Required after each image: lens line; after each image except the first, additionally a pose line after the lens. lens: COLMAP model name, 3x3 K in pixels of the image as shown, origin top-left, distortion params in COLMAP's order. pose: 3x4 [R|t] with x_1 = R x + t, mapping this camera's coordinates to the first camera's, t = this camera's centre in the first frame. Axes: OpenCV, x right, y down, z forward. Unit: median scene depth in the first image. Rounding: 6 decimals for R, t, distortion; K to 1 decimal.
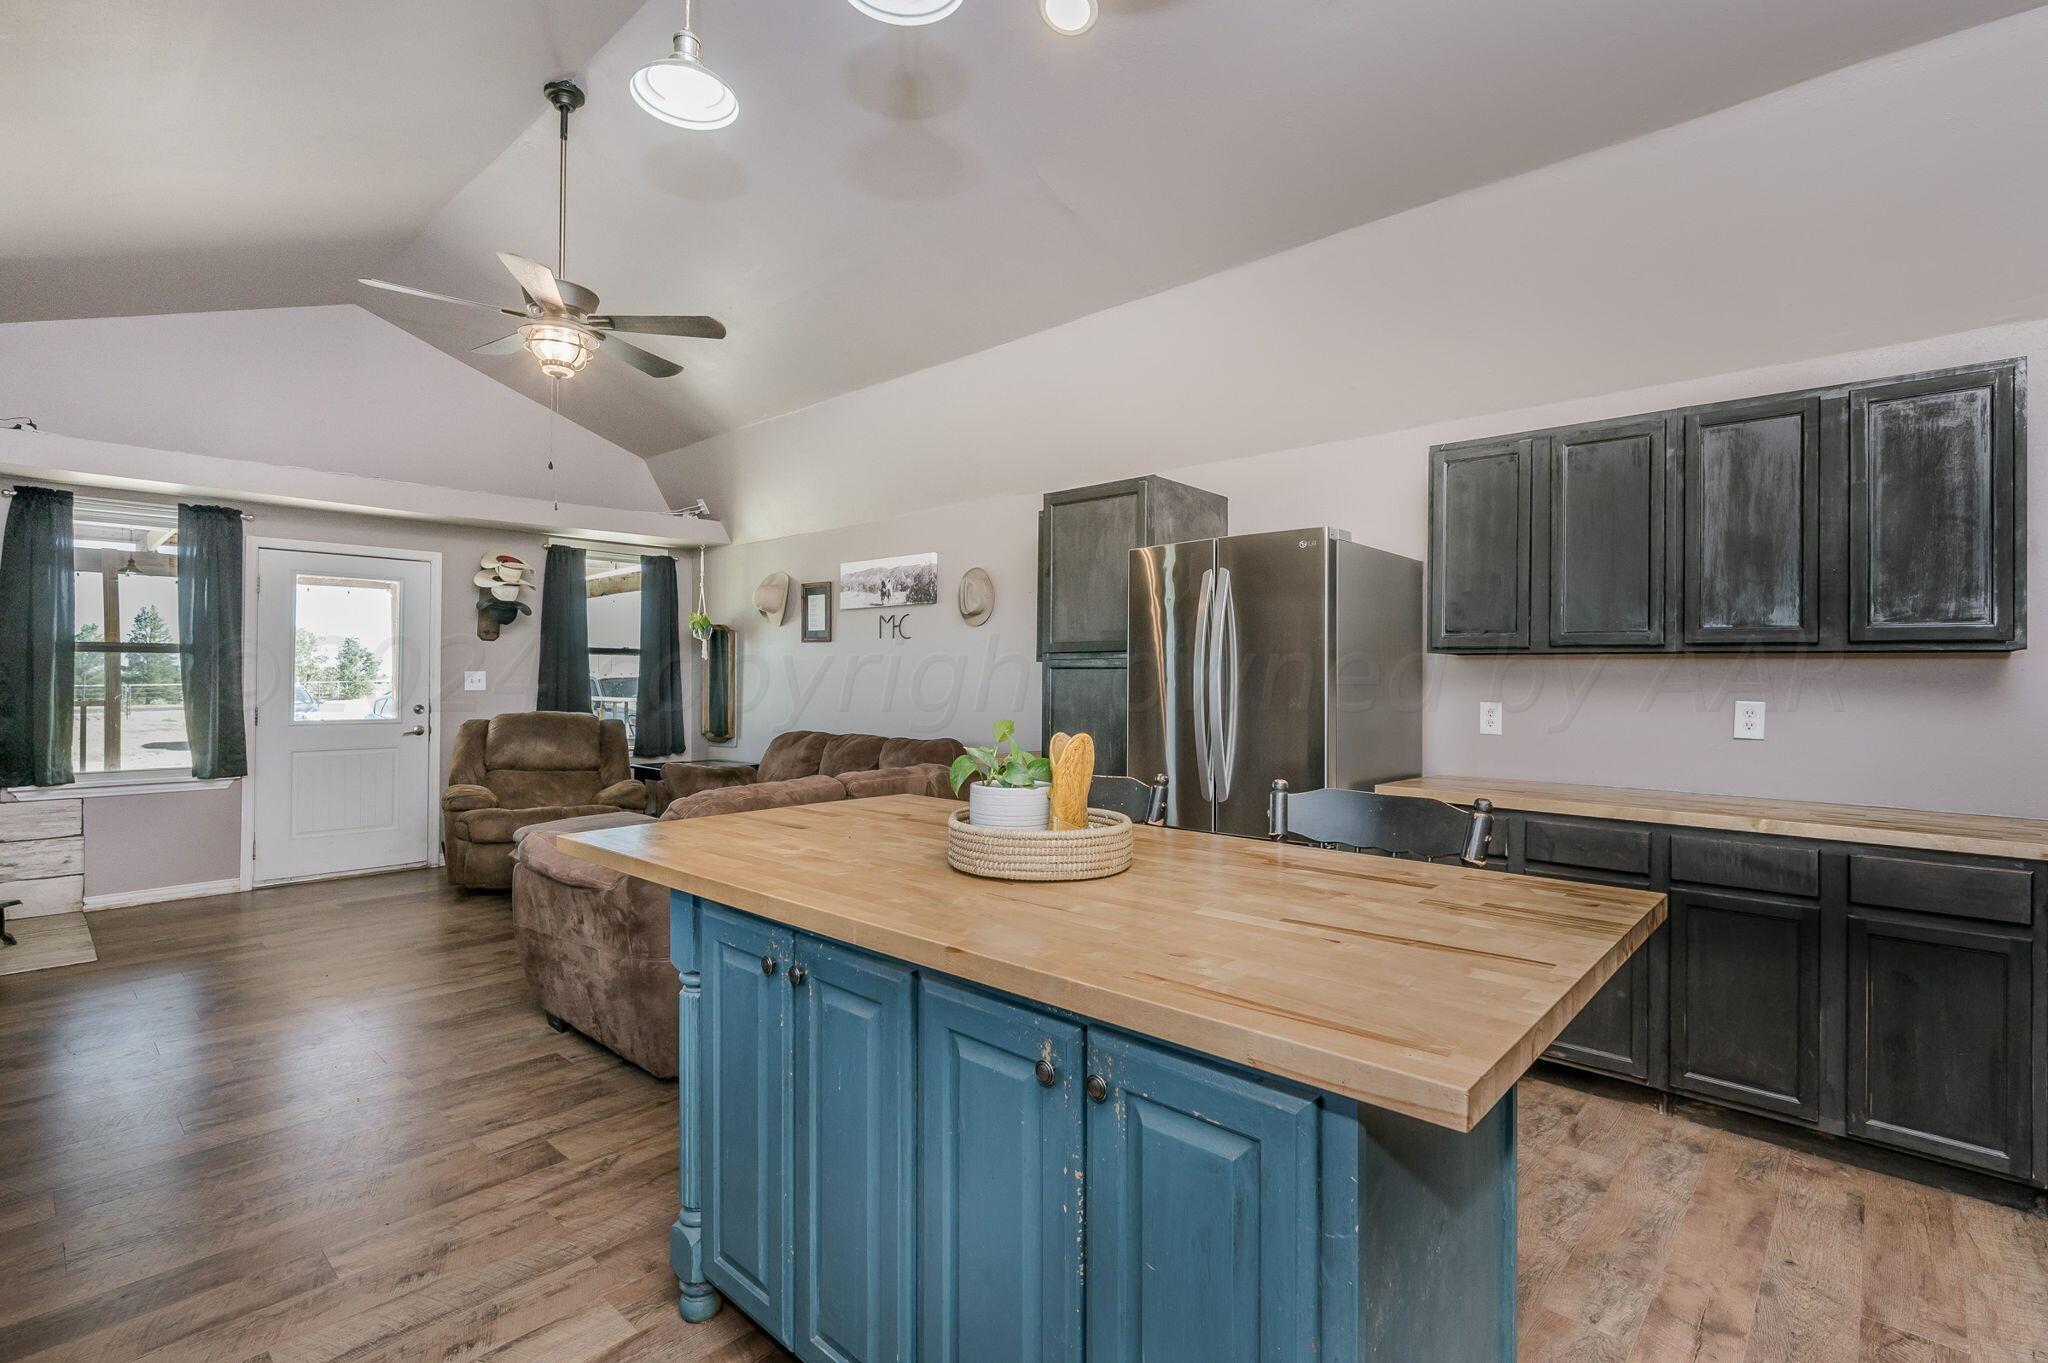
lens RADIAL K [[947.3, 0, 1024.6], [0, 947.3, 673.5], [0, 0, 1]] dist [0.000121, -0.008875]
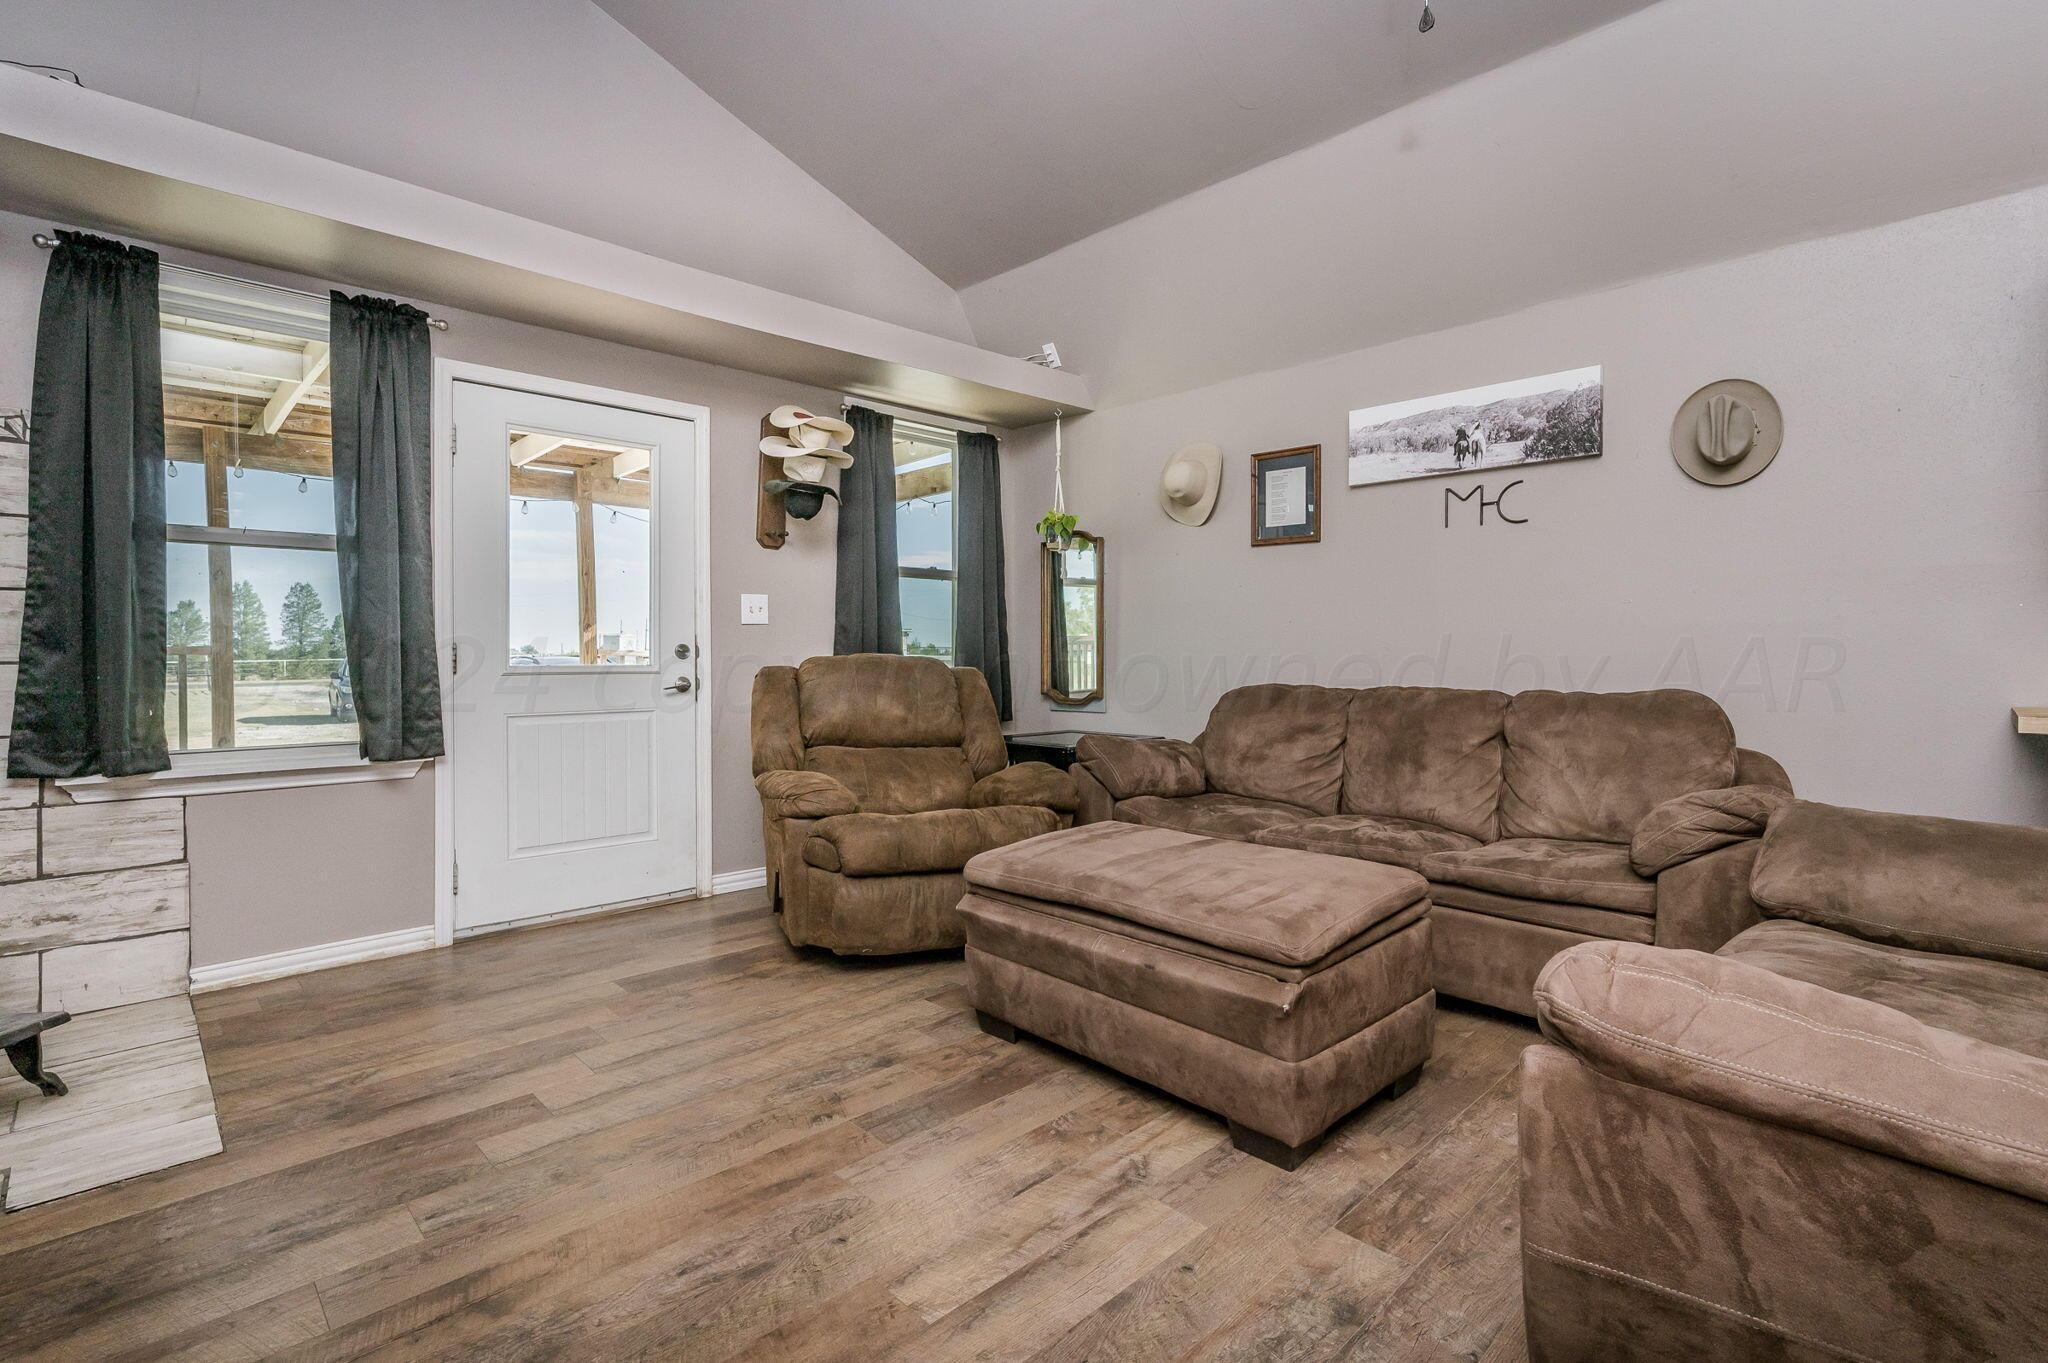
lens RADIAL K [[954.1, 0, 1022.9], [0, 954.1, 672.3], [0, 0, 1]] dist [-0.021484, -0.000177]
pose [[0.998276, -0.003420, -0.058597, -0.404801], [0.004757, 0.999731, 0.022695, 0.041487], [0.058504, -0.022935, 0.998024, 0.406214]]
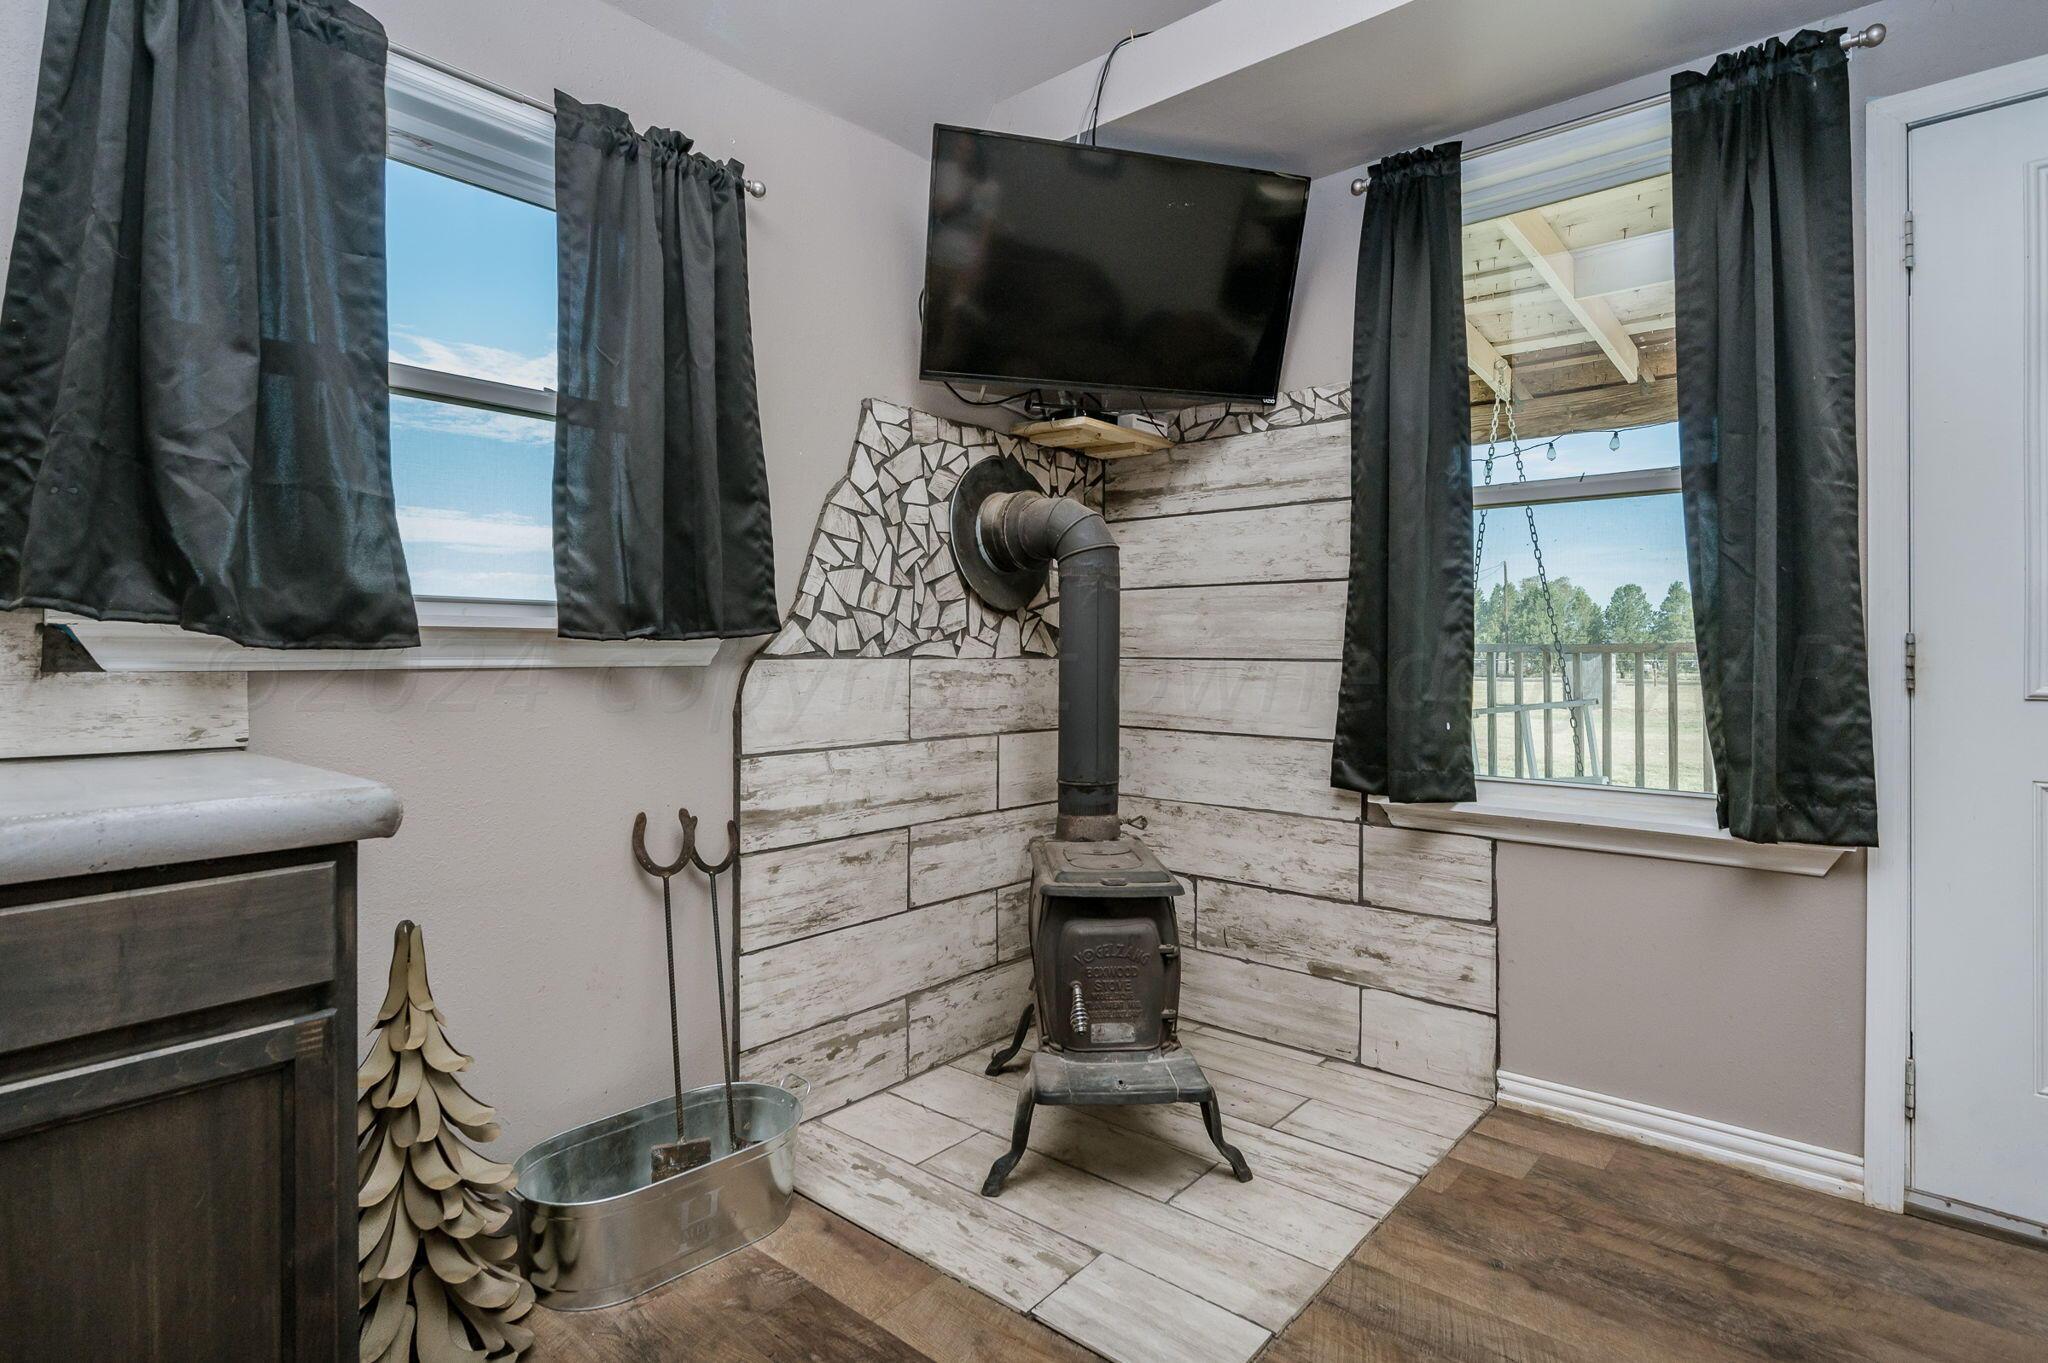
lens RADIAL K [[1048.2, 0, 968.3], [0, 1048.2, 634.1], [0, 0, 1]] dist [-0.002387, -0.000962]
pose [[0.041428, -0.017629, -0.998986, -0.463673], [-0.001480, 0.999842, -0.017706, 0.041681], [0.999140, 0.002212, 0.041396, 0.643261]]
